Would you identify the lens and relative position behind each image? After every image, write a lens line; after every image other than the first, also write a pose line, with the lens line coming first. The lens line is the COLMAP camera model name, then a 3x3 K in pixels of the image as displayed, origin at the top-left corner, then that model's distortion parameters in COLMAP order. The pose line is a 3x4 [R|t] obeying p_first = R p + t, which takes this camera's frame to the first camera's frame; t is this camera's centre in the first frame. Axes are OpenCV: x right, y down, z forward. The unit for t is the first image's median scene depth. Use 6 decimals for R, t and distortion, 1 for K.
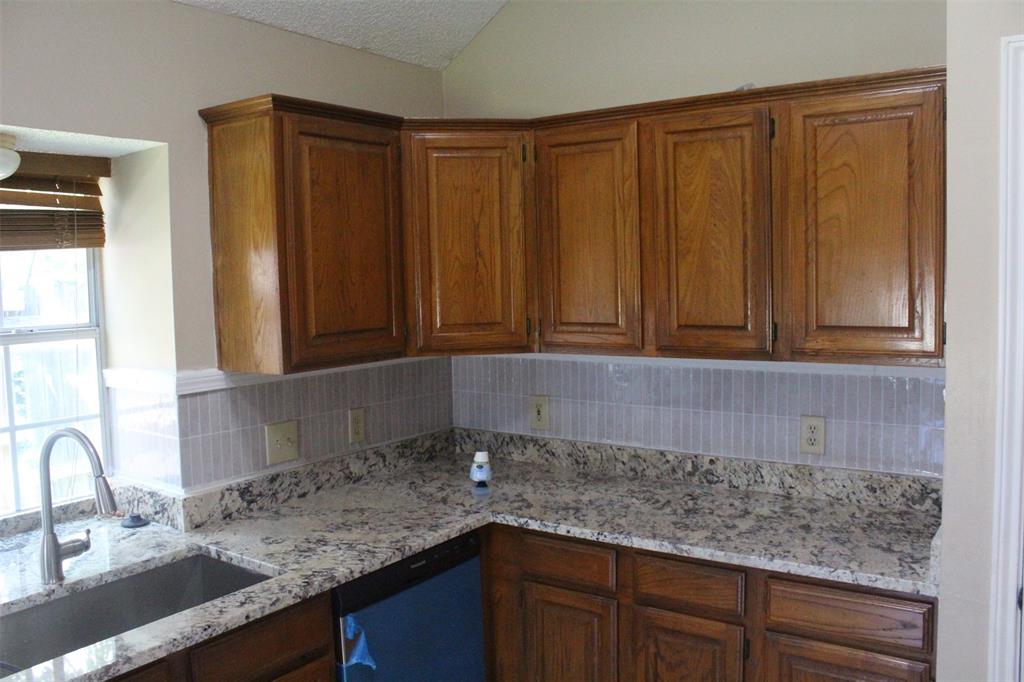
lens RADIAL K [[847.8, 0, 512.9], [0, 847.8, 337.9], [0, 0, 1]] dist [-0.162085, 0.142574]
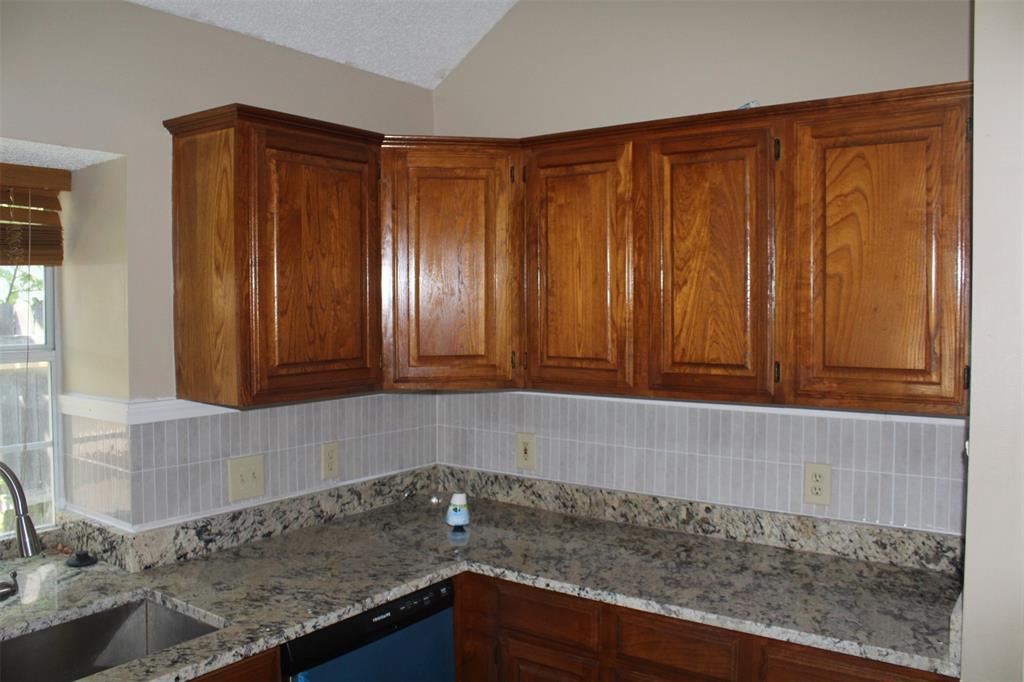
lens RADIAL K [[838.3, 0, 509.7], [0, 838.3, 338.9], [0, 0, 1]] dist [-0.167586, 0.146207]
pose [[0.999651, 0.021590, -0.015208, 0.032033], [-0.022108, 0.999150, -0.034784, -0.005154], [0.014444, 0.035108, 0.999279, 0.088795]]
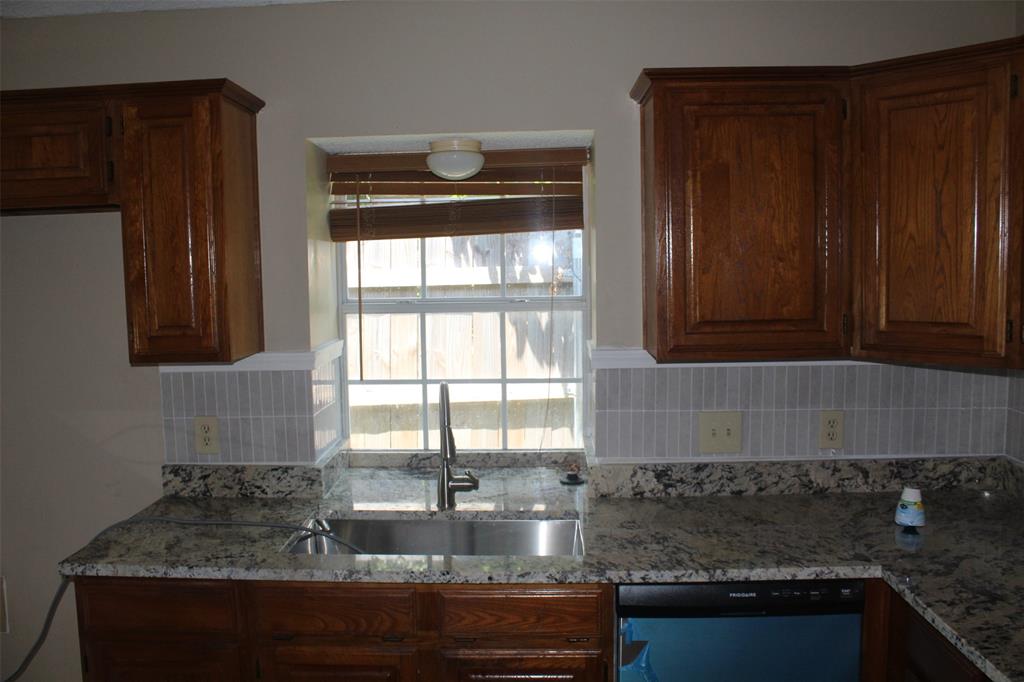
lens RADIAL K [[847.8, 0, 512.9], [0, 847.8, 337.9], [0, 0, 1]] dist [-0.162085, 0.142574]
pose [[0.540485, 0.084636, -0.837086, 0.425009], [-0.058429, 0.996301, 0.063008, -0.031123], [0.839322, 0.014855, 0.543431, 0.316412]]
